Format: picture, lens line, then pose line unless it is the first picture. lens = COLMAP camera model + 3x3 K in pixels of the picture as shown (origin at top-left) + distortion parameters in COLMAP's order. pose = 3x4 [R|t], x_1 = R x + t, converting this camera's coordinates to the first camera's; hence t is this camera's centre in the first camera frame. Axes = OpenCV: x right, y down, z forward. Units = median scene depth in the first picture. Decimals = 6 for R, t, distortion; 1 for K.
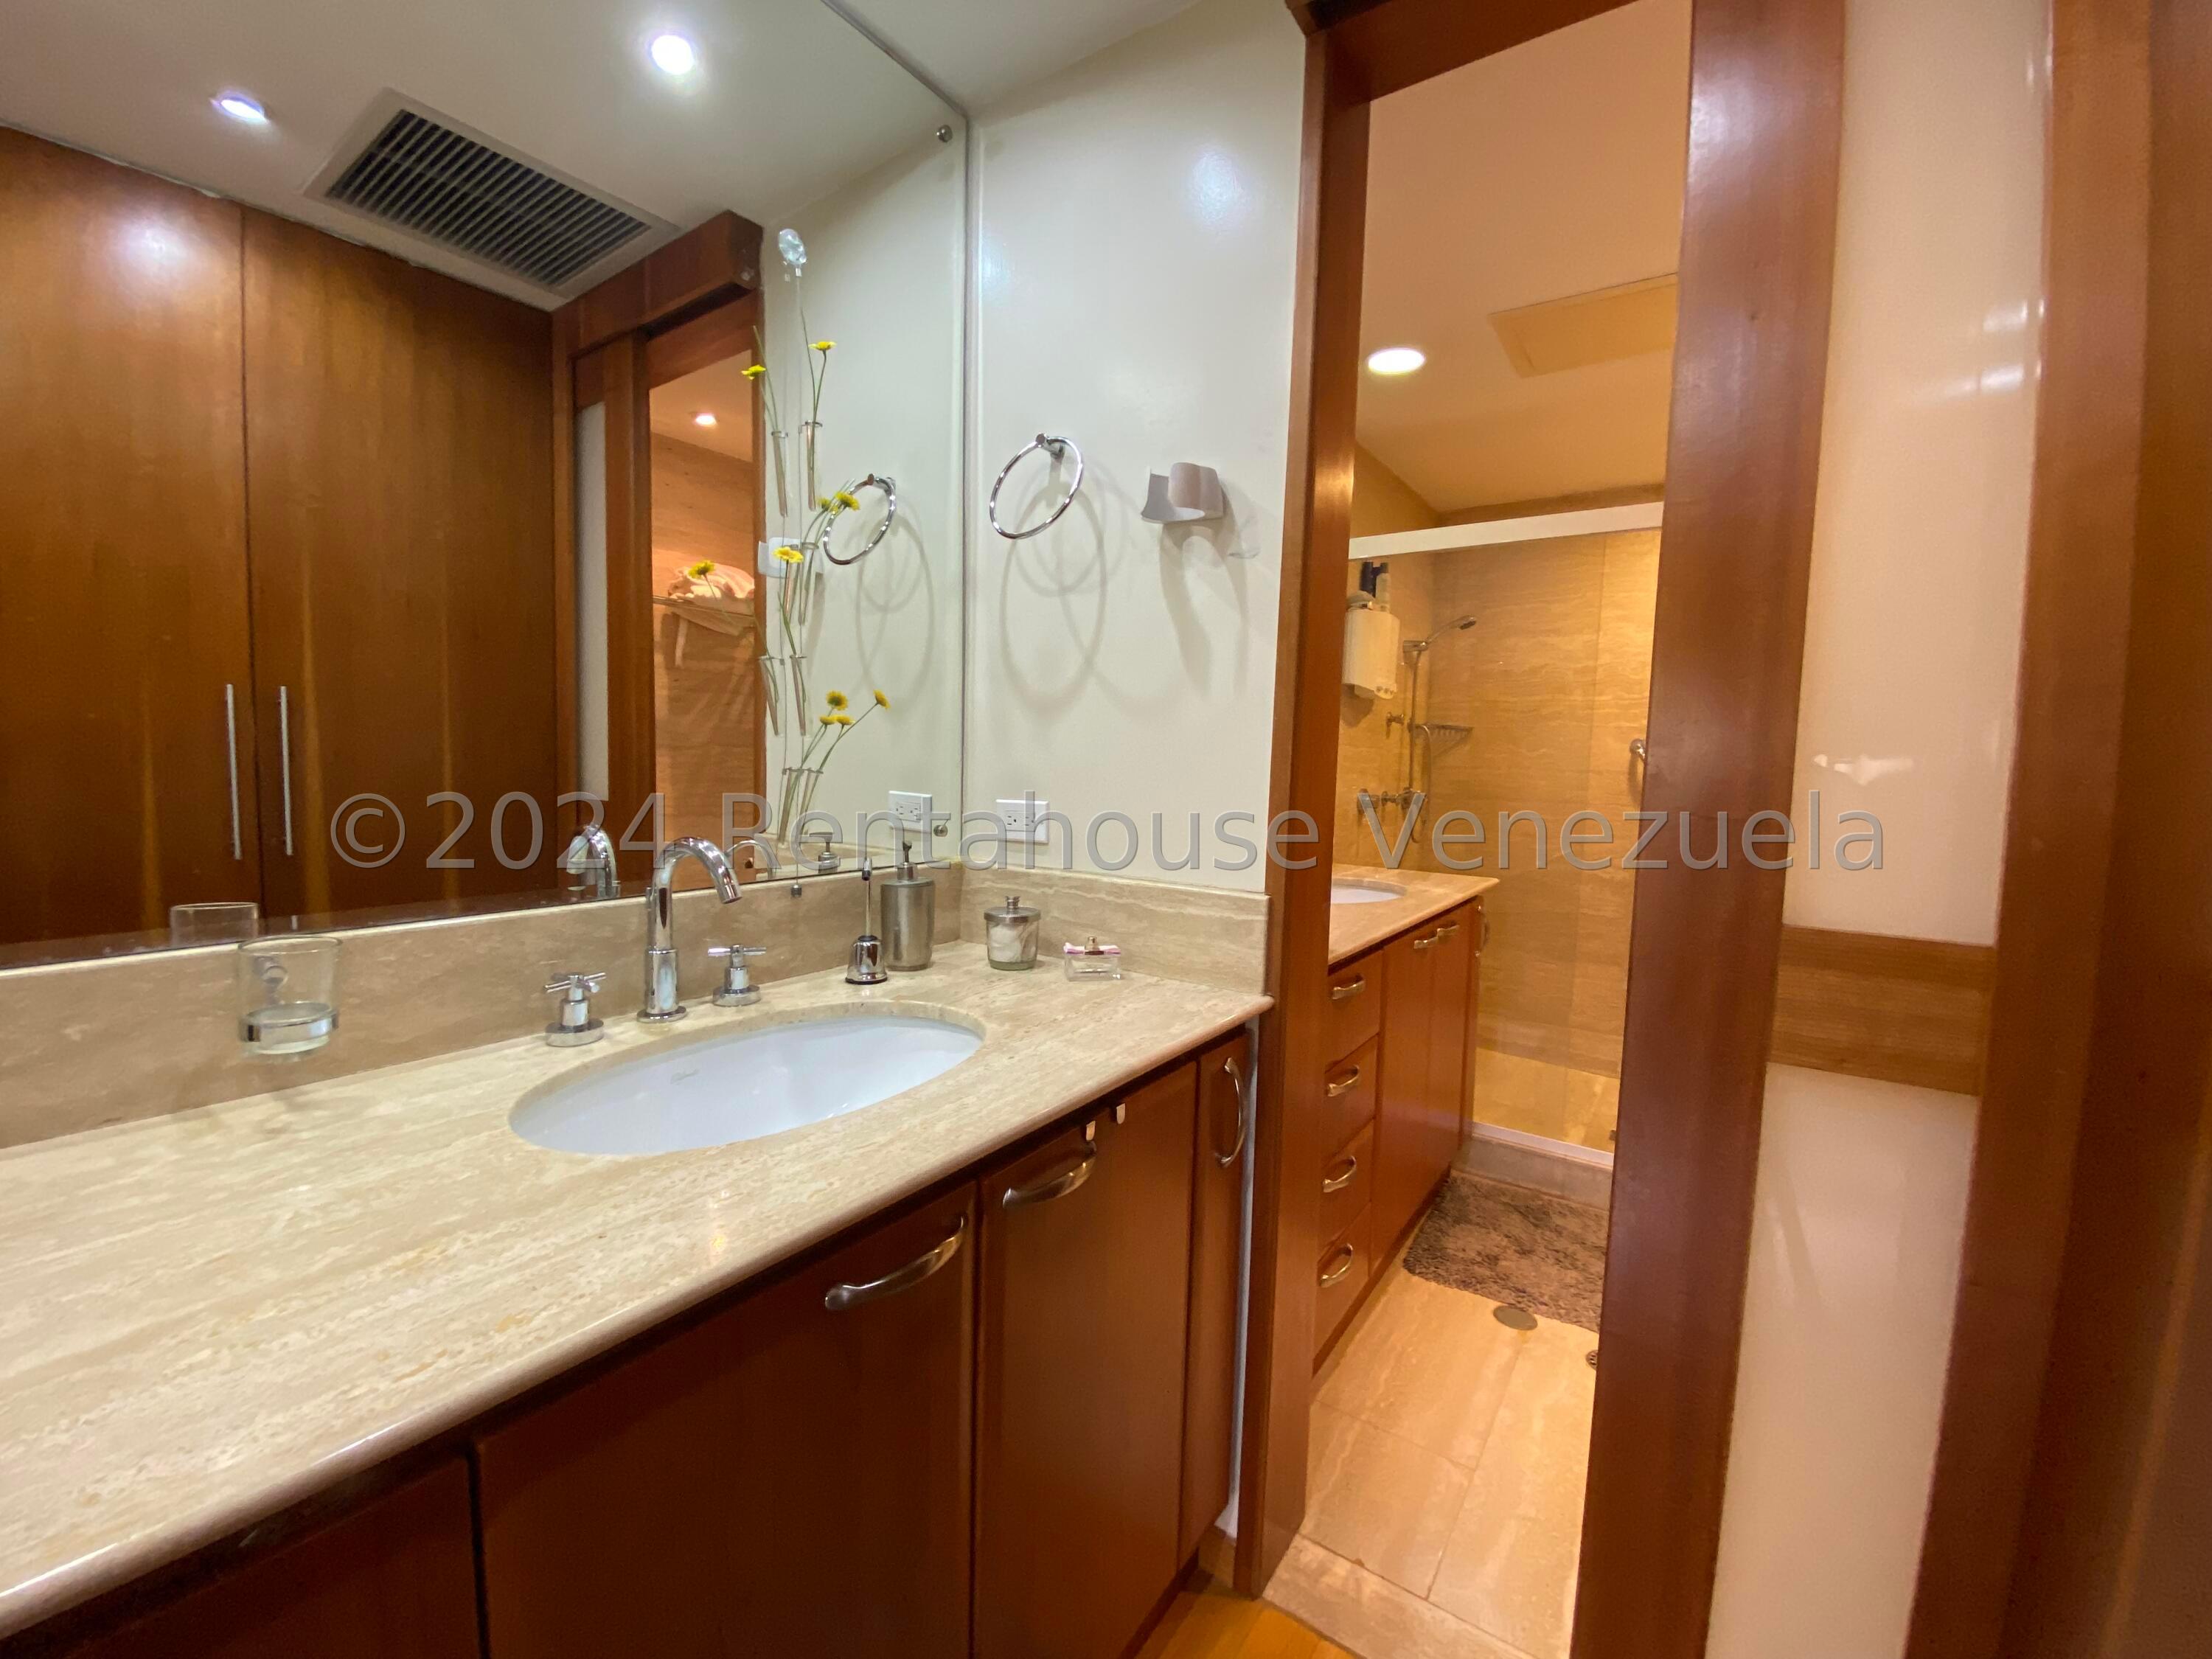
lens RADIAL K [[899.6, 0, 1106.0], [0, 899.6, 829.5], [0, 0, 1]] dist [0.000051, -0.000051]
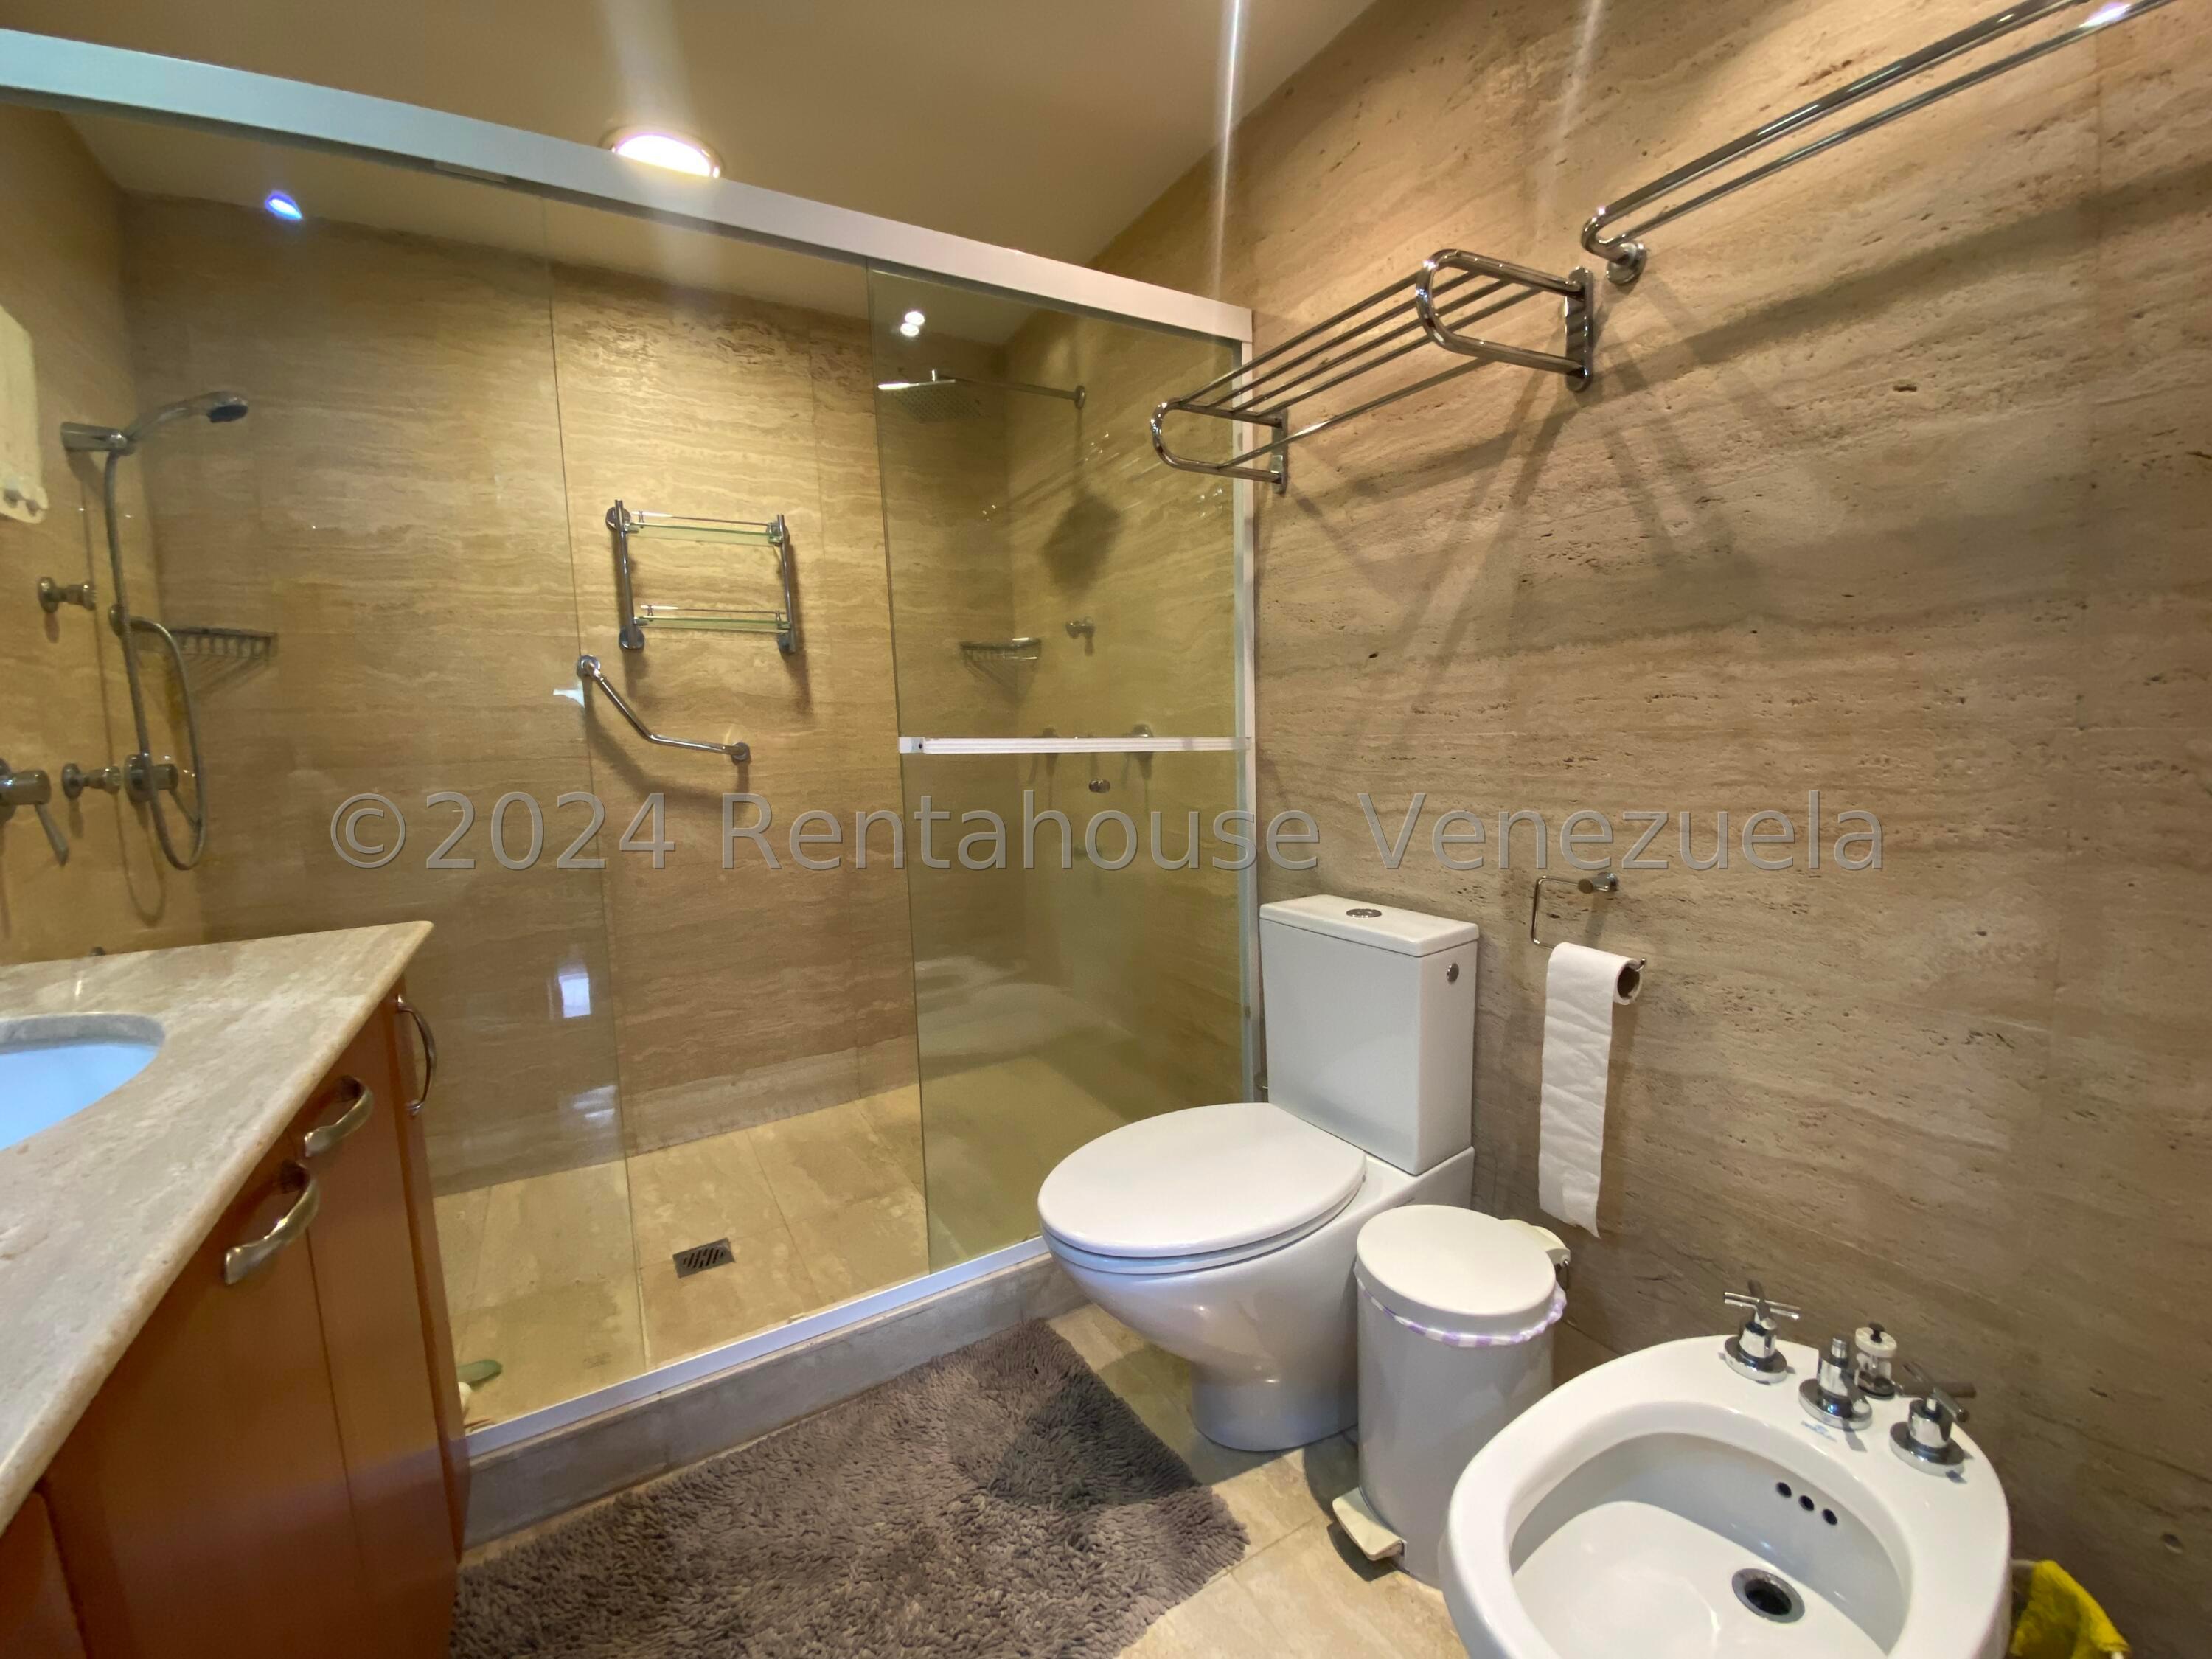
lens RADIAL K [[937.7, 0, 1106.0], [0, 937.7, 829.5], [0, 0, 1]] dist [0.016115, -0.015182]
pose [[0.437155, -0.142172, 0.888078, 0.118524], [0.105101, 0.988737, 0.106550, -0.006909], [-0.893224, 0.046759, 0.447174, 0.338599]]
